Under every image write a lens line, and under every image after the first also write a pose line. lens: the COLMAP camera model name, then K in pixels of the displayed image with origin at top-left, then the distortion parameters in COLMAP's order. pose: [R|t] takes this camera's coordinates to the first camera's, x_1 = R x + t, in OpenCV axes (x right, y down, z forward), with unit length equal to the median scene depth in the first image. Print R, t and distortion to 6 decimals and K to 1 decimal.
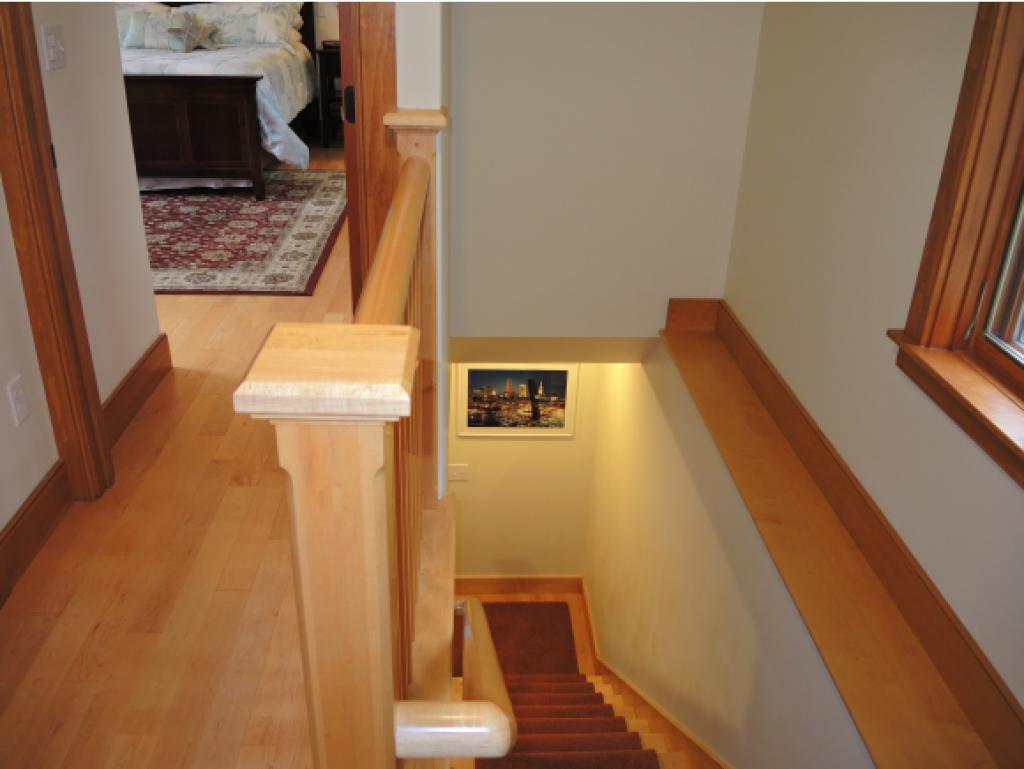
lens RADIAL K [[858.6, 0, 513.8], [0, 858.6, 382.0], [0, 0, 1]] dist [-0.030003, -0.069816]
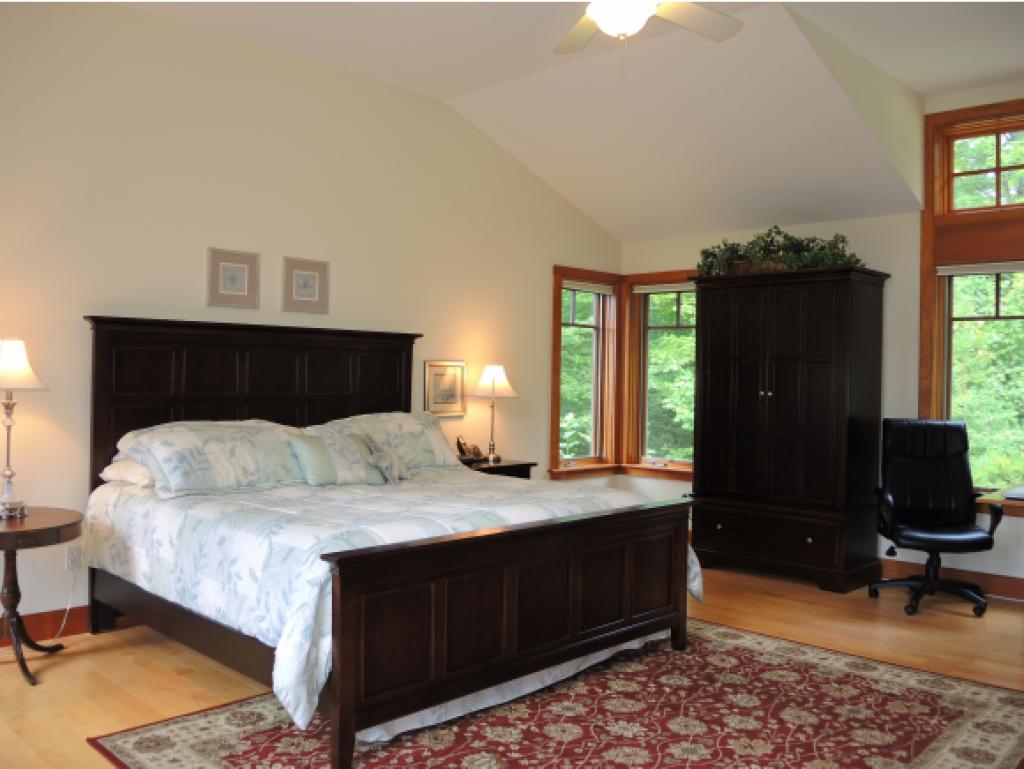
lens RADIAL K [[858.6, 0, 513.8], [0, 858.6, 382.0], [0, 0, 1]] dist [-0.030003, -0.069816]
pose [[0.729019, -0.017736, 0.684264, -1.035426], [0.309166, 0.900416, -0.306050, -0.265644], [-0.610694, 0.434667, 0.661904, 0.506714]]
